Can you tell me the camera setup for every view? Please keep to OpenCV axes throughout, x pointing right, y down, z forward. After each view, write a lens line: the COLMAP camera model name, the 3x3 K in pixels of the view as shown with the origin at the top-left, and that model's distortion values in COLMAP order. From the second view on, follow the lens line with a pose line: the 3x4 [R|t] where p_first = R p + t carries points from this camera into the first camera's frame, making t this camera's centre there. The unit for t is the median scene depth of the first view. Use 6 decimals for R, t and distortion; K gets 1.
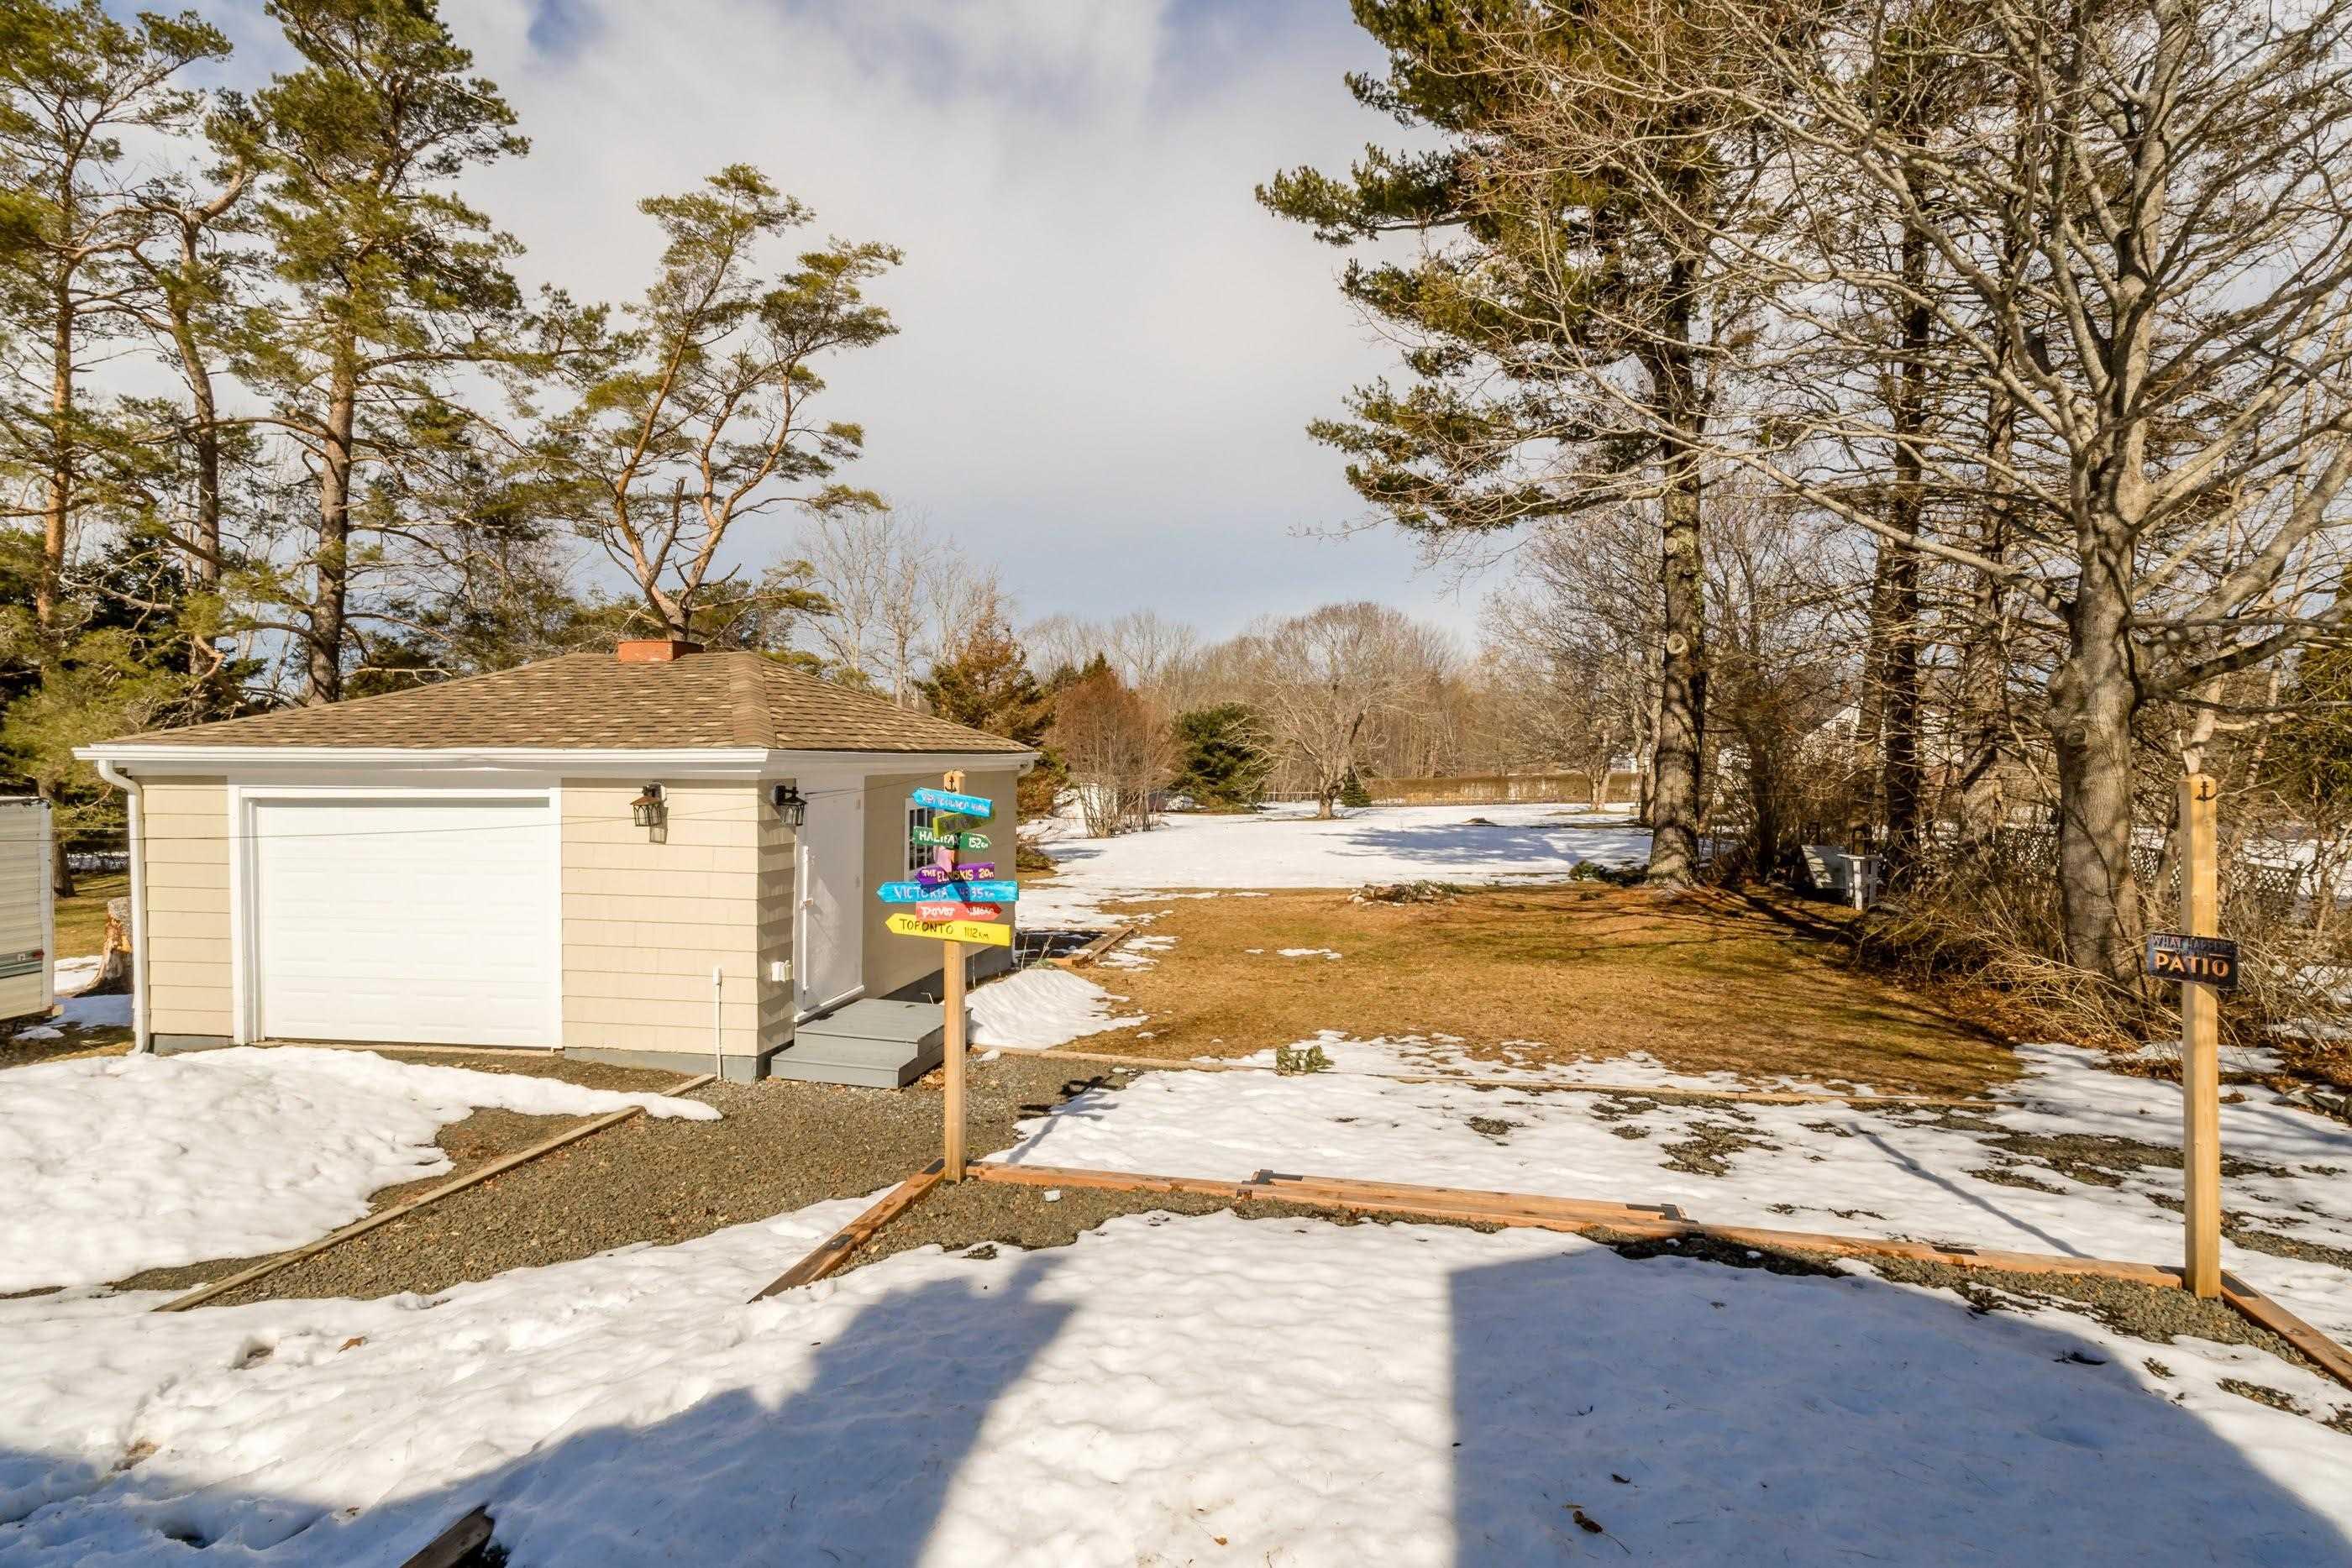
lens RADIAL K [[1186.2, 0, 1175.2], [0, 1186.2, 775.2], [0, 0, 1]] dist [0.012838, 0.000342]
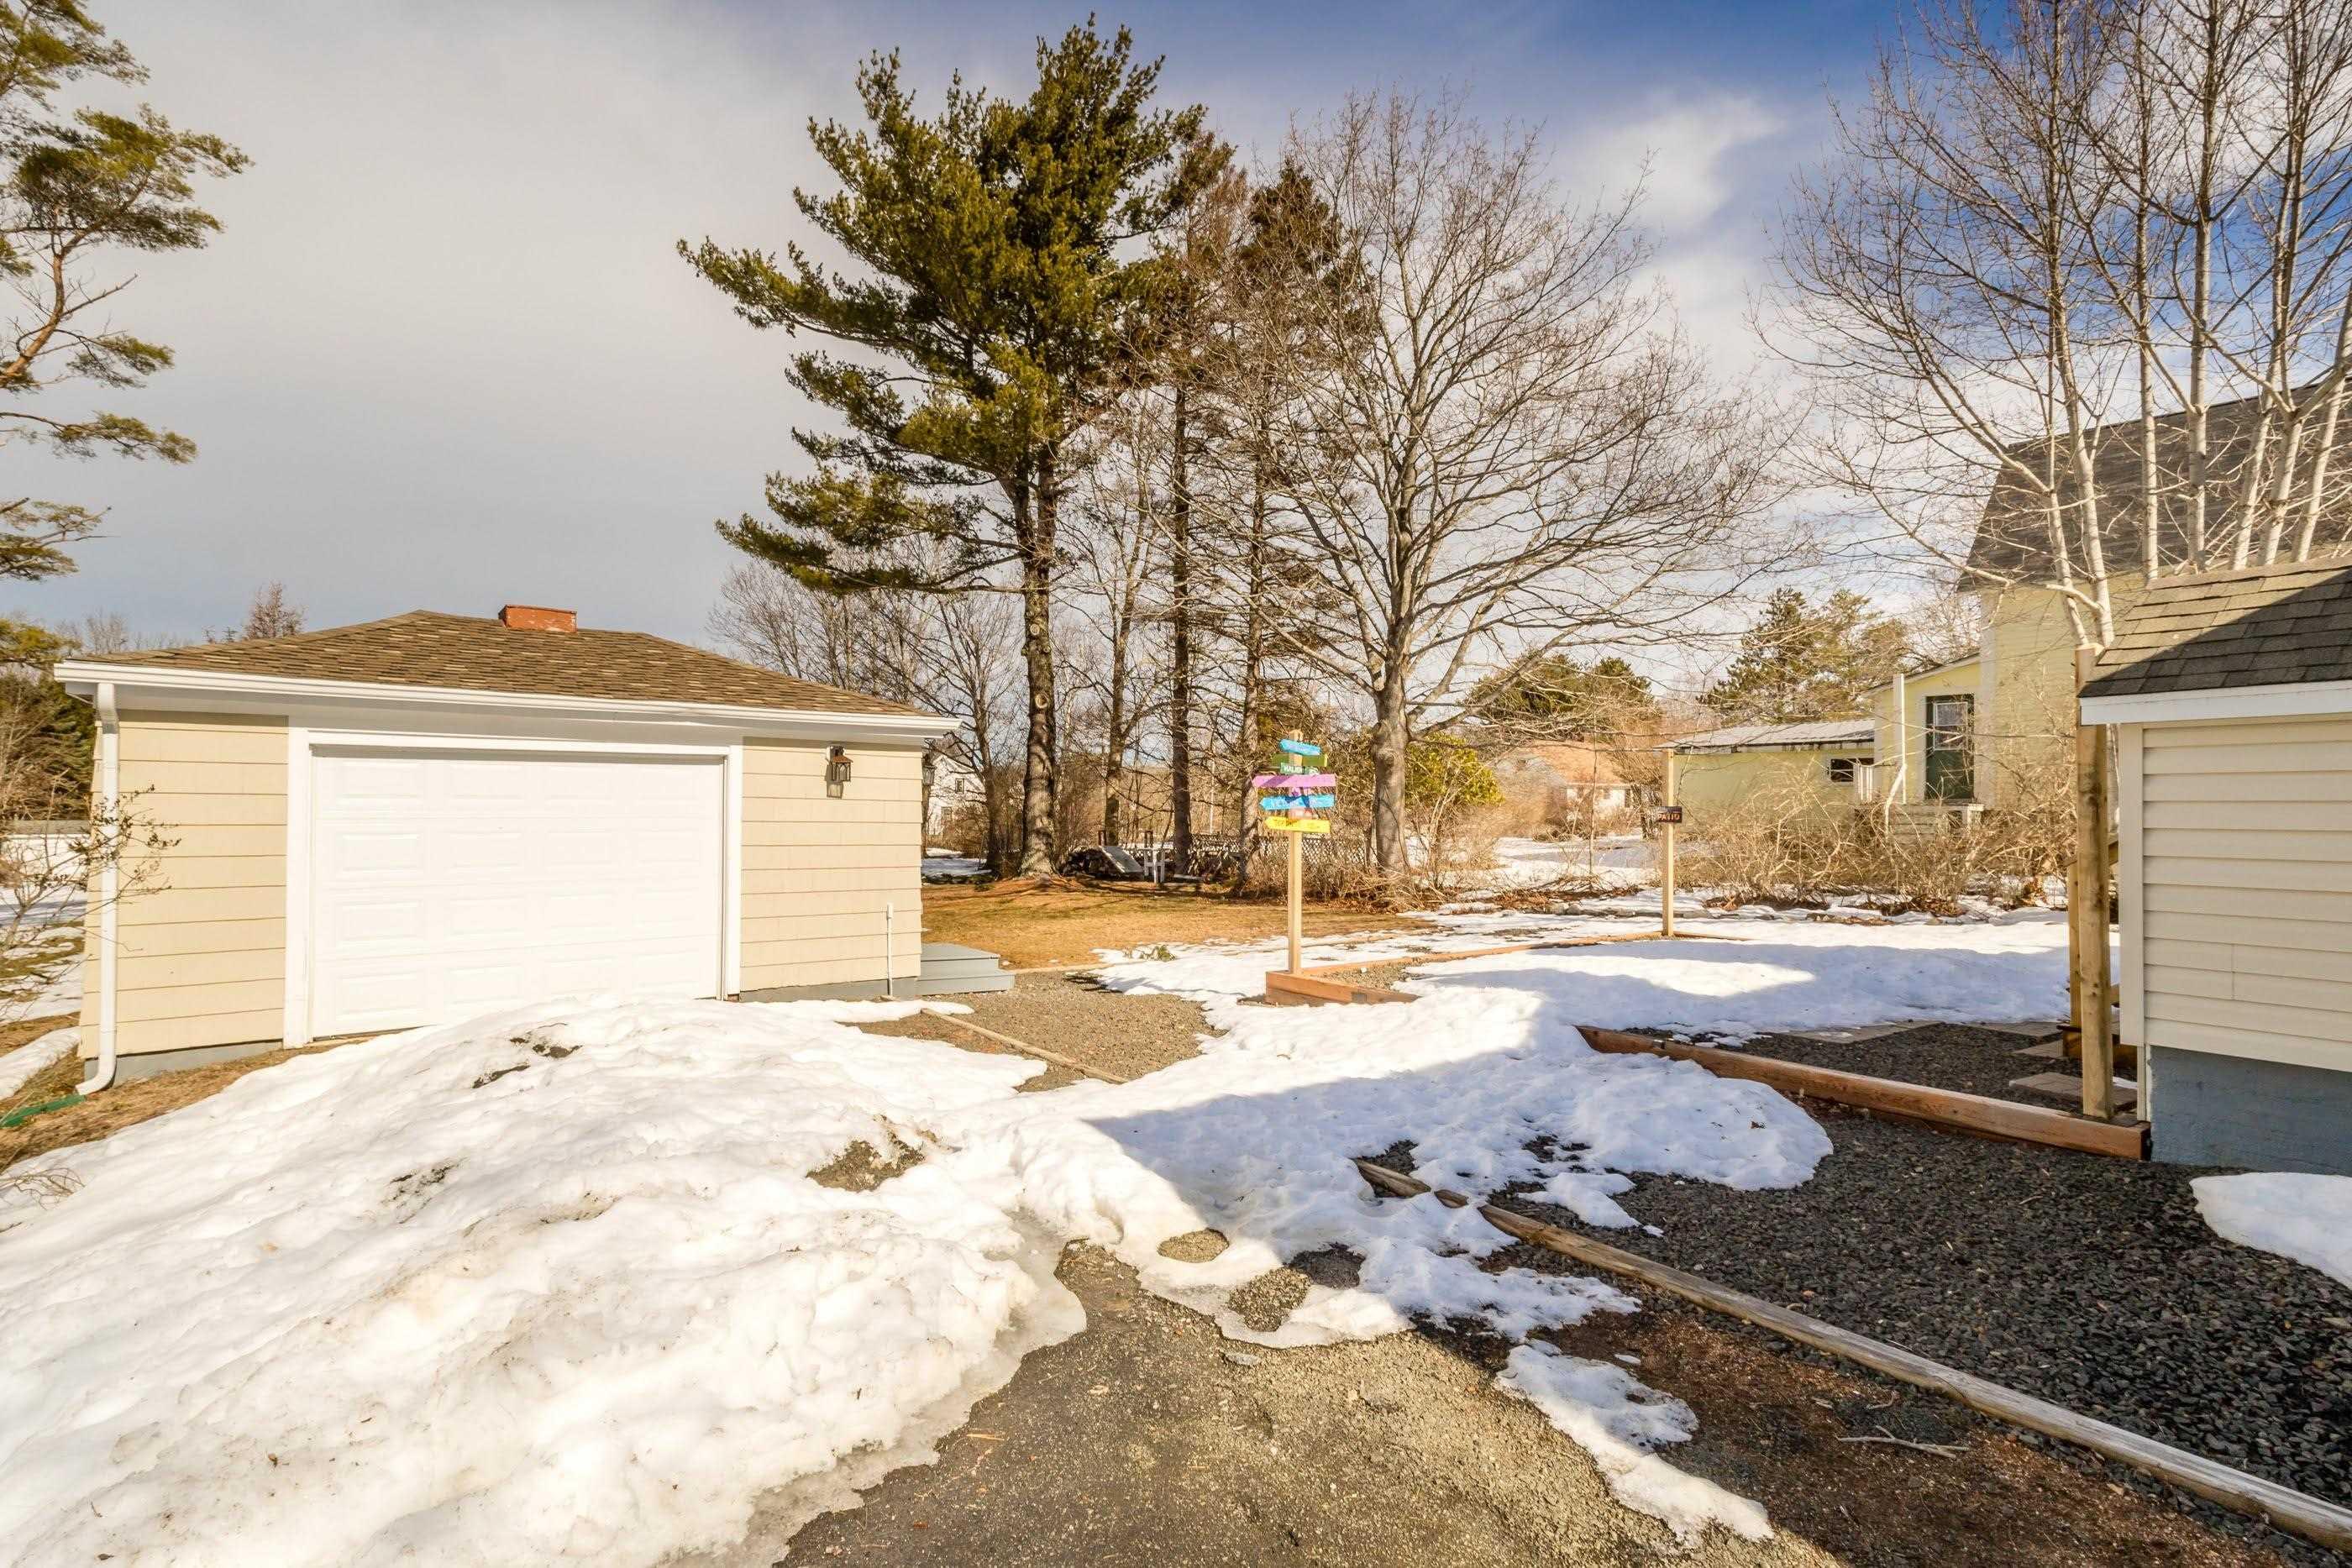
lens RADIAL K [[1096.9, 0, 1173.0], [0, 1096.9, 802.4], [0, 0, 1]] dist [-0.002769, 0.000059]
pose [[0.678180, 0.007025, 0.734862, -0.851087], [0.011848, 0.999720, -0.020490, 0.074810], [-0.734801, 0.022603, 0.677907, 0.048090]]
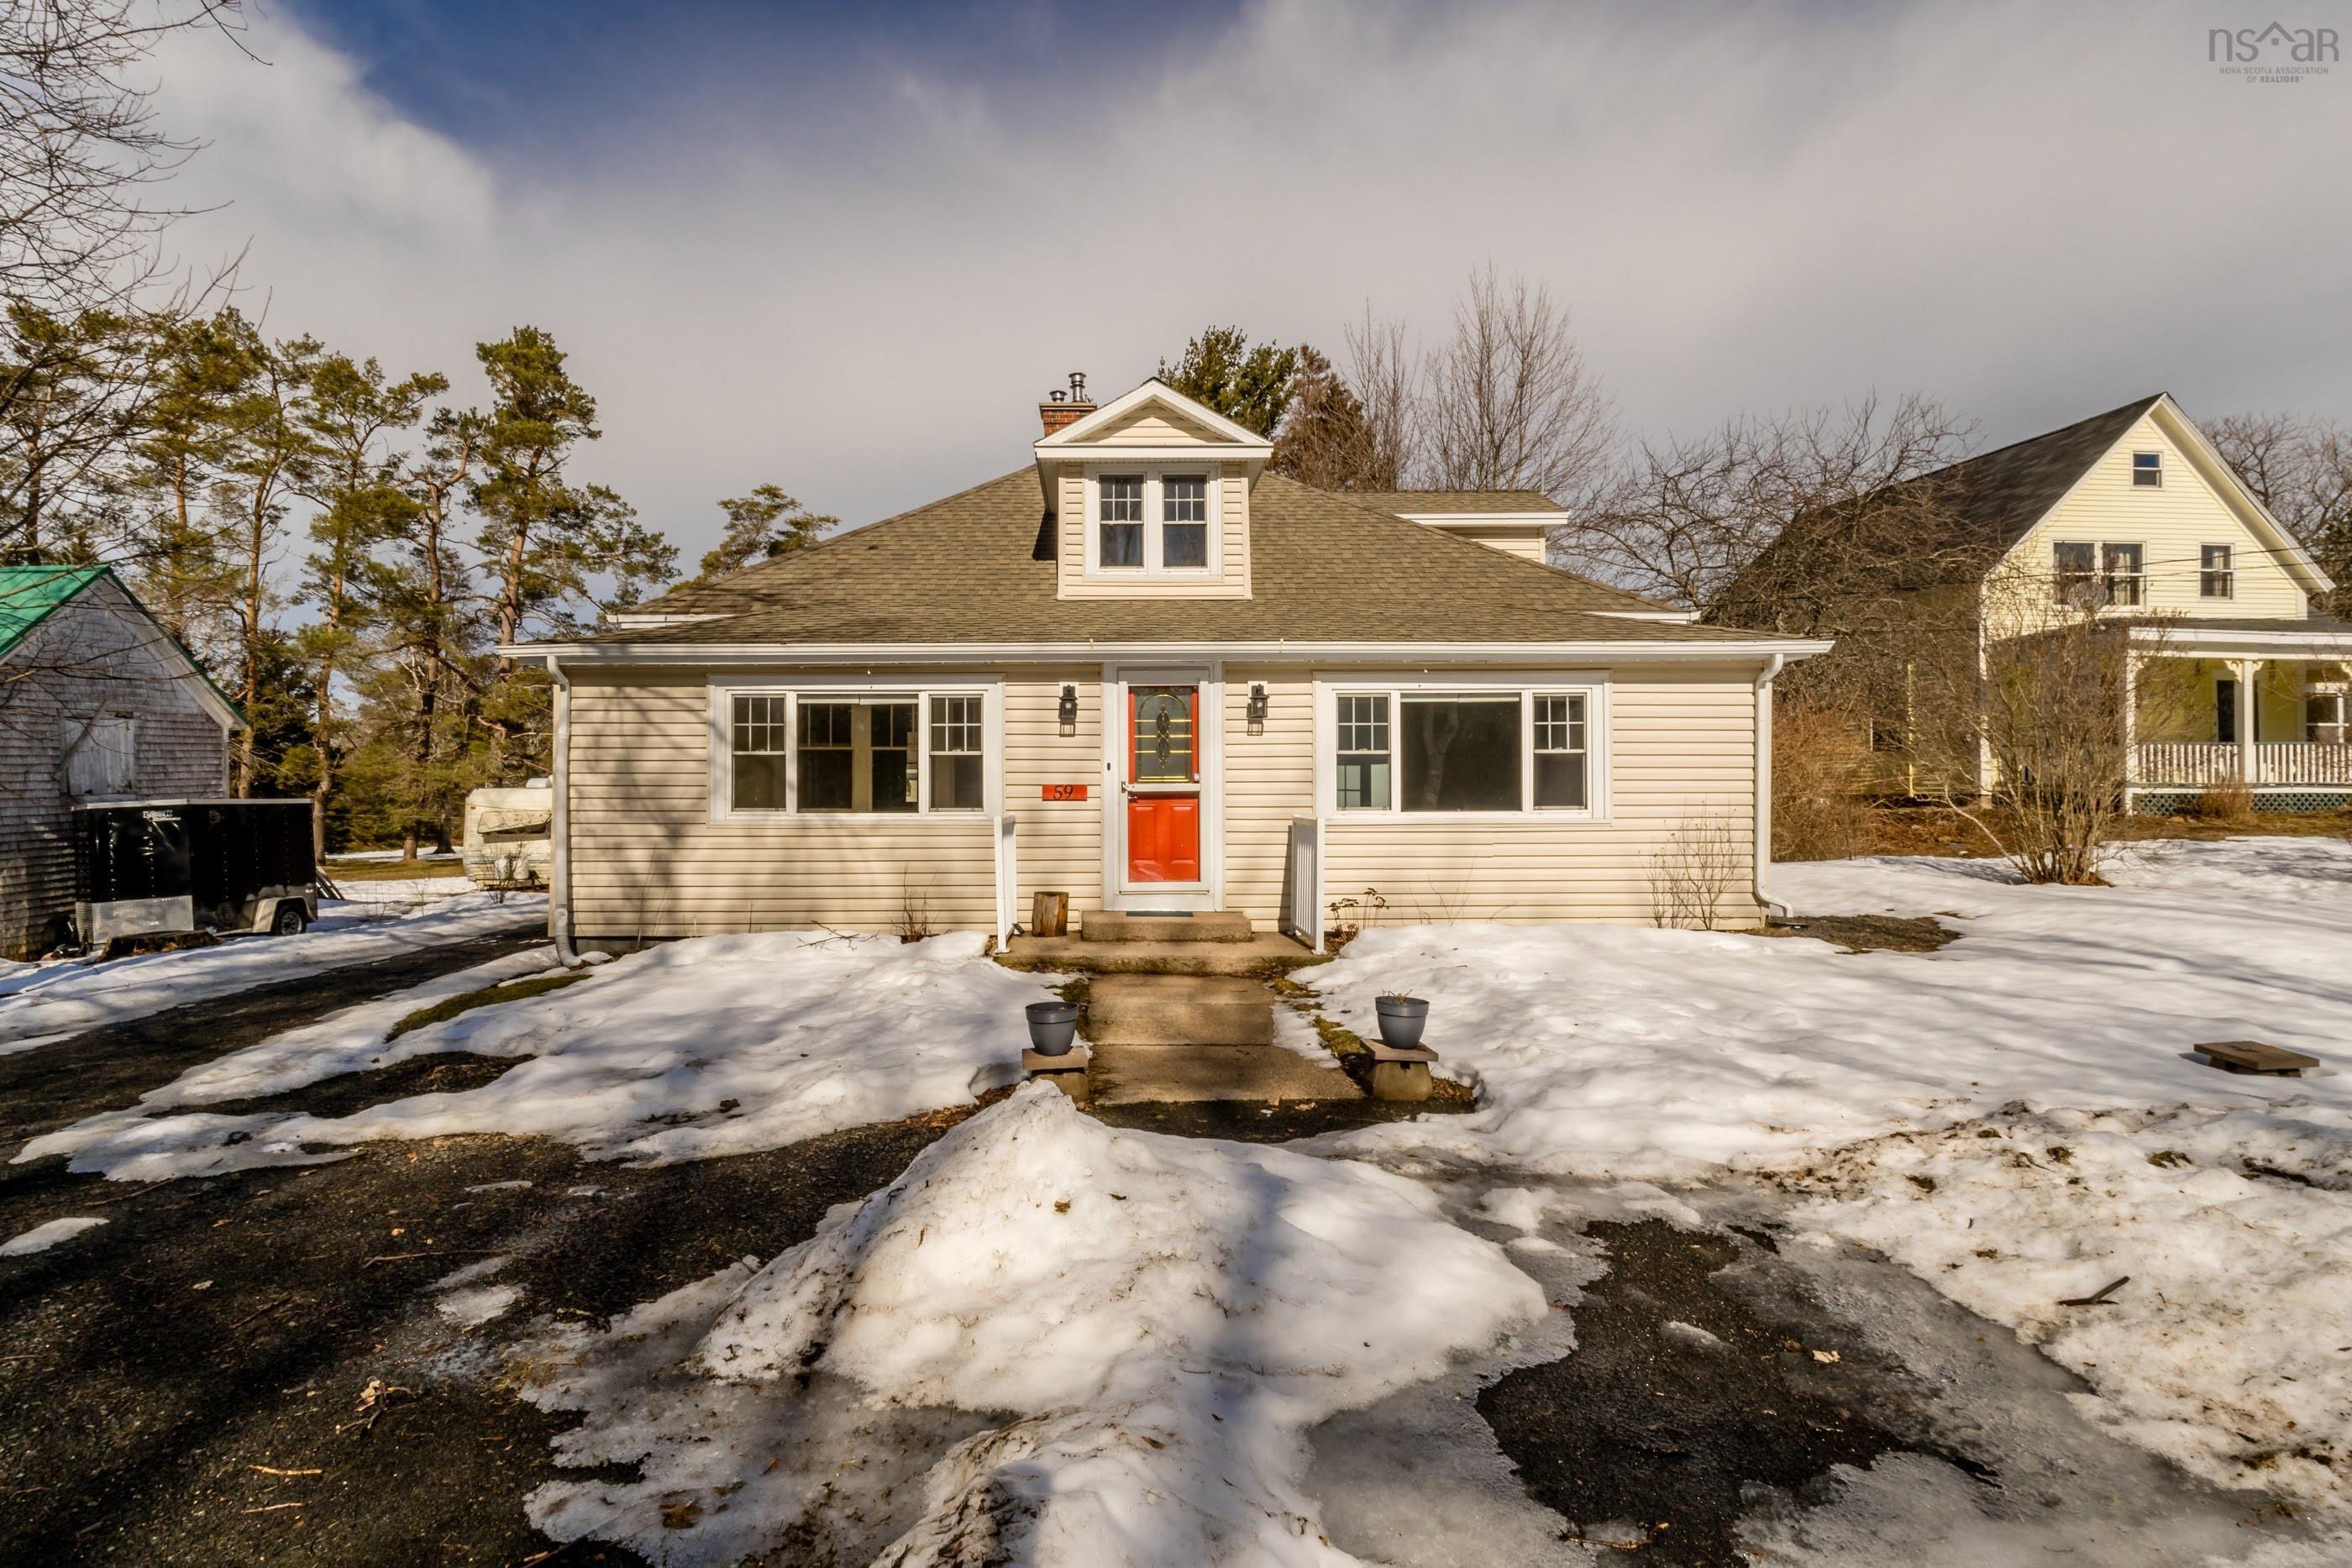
lens RADIAL K [[1111.6, 0, 1140.1], [0, 1111.6, 784.6], [0, 0, 1]] dist [0.016977, 0.000220]
pose [[0.970173, -0.003418, 0.242391, -0.477884], [0.009572, 0.999661, -0.024215, 0.092434], [-0.242226, 0.025812, 0.969876, -2.087048]]
